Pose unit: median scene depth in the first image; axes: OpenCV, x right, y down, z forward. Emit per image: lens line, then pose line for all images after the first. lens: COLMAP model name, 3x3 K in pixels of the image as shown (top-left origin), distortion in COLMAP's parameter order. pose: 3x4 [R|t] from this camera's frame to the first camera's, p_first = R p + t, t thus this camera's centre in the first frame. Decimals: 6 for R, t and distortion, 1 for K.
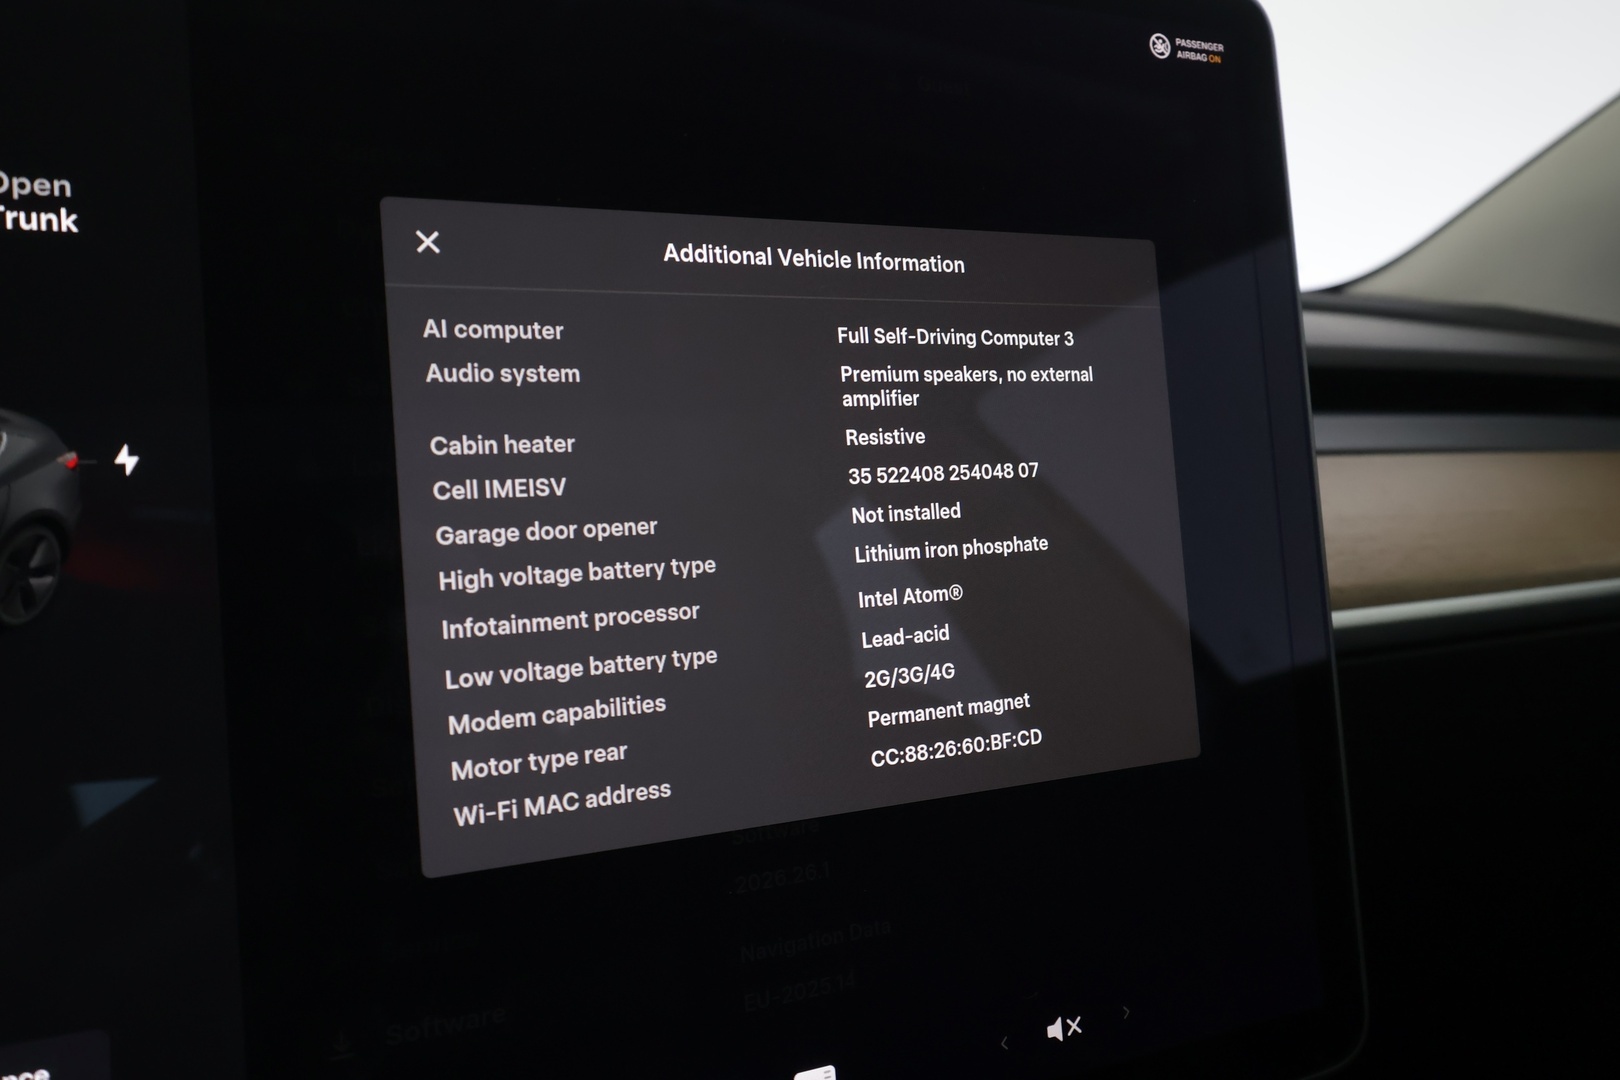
lens RADIAL K [[1276.5, 0, 814.5], [0, 1276.5, 540.2], [0, 0, 1]] dist [-0.000026, 0.008276]
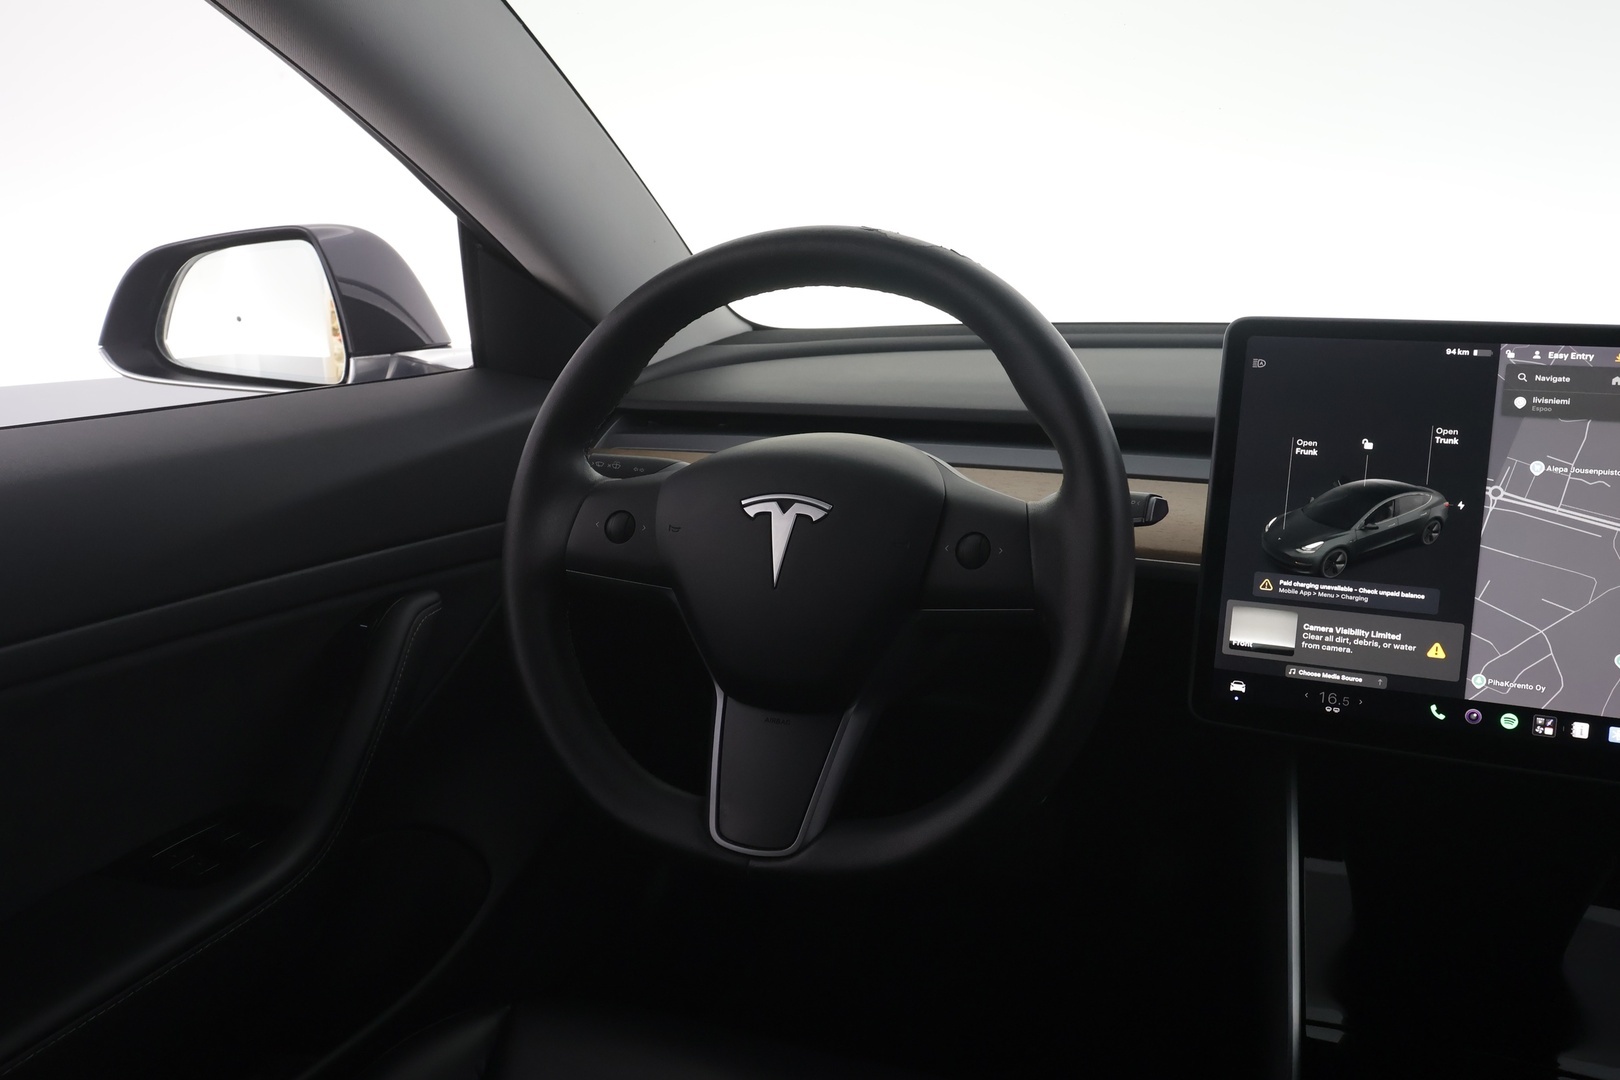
lens RADIAL K [[1276.5, 0, 811.6], [0, 1276.5, 548.0], [0, 0, 1]] dist [-0.000026, 0.008276]
pose [[0.674174, 0.147189, -0.723758, 0.912410], [-0.120286, 0.988739, 0.089032, -0.043716], [0.728712, 0.027035, 0.684286, -2.964789]]
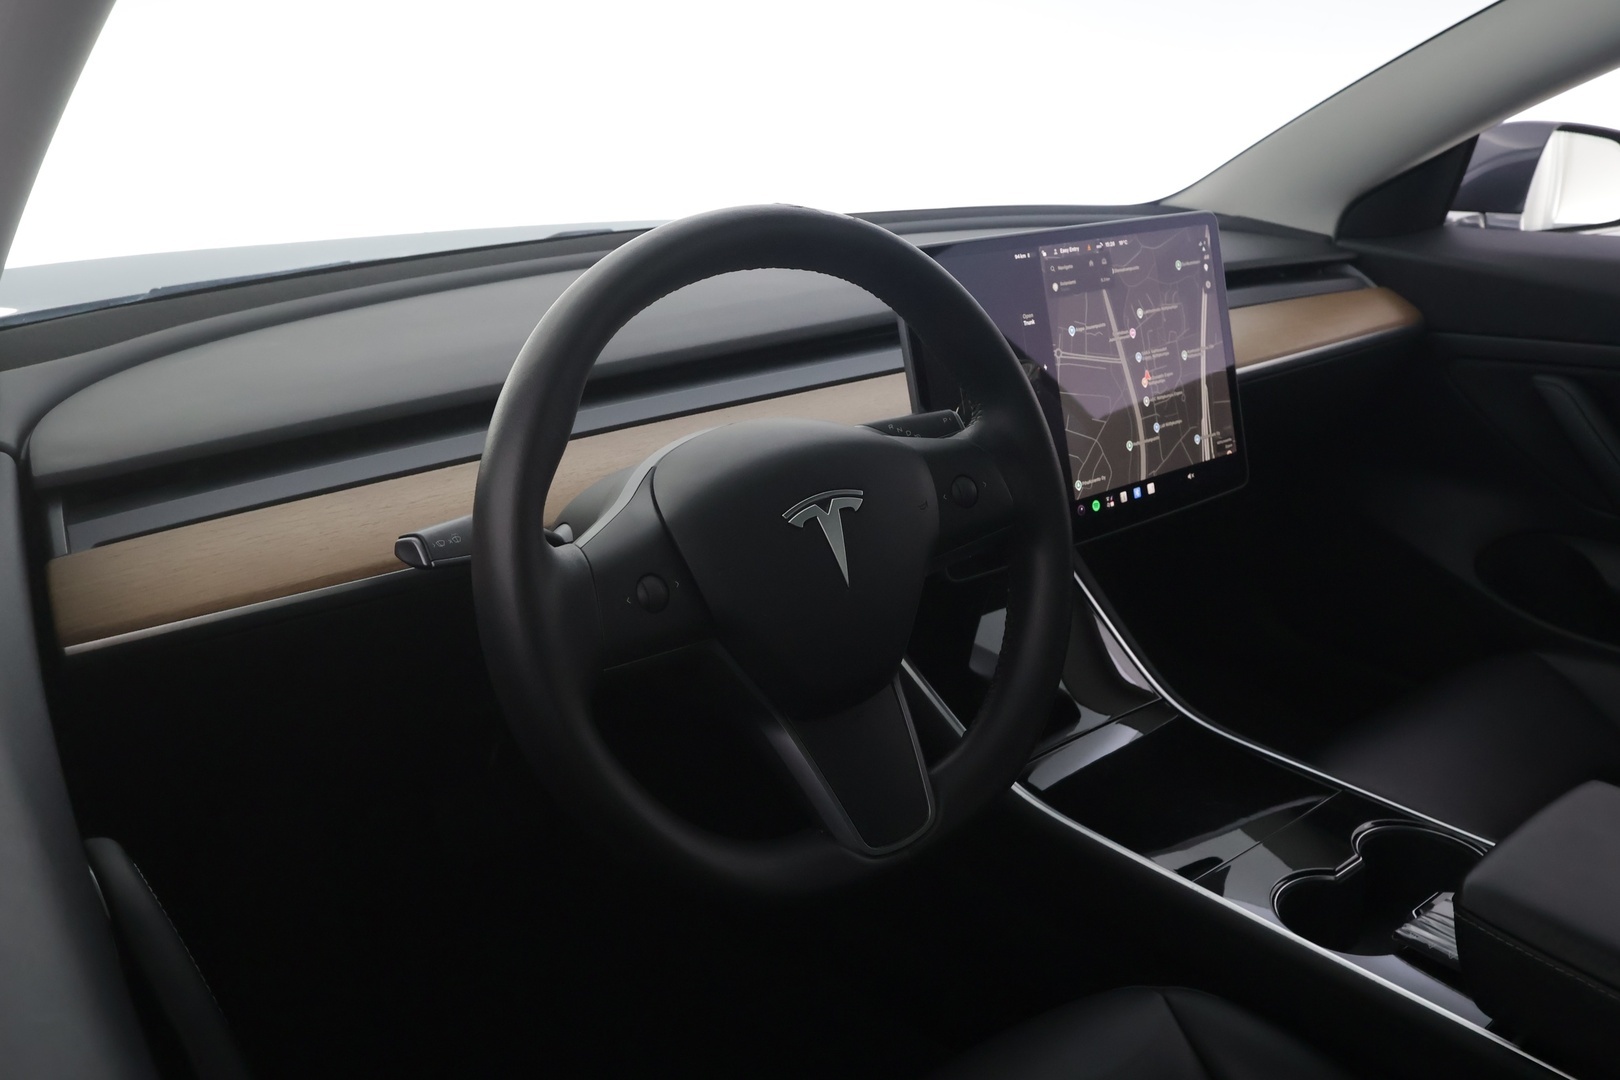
lens RADIAL K [[1276.5, 0, 795.8], [0, 1276.5, 553.4], [0, 0, 1]] dist [-0.000026, 0.008276]
pose [[0.974970, -0.122944, 0.185250, -2.583850], [0.090310, 0.980359, 0.175329, -0.322274], [-0.203167, -0.154211, 0.966924, -3.927795]]
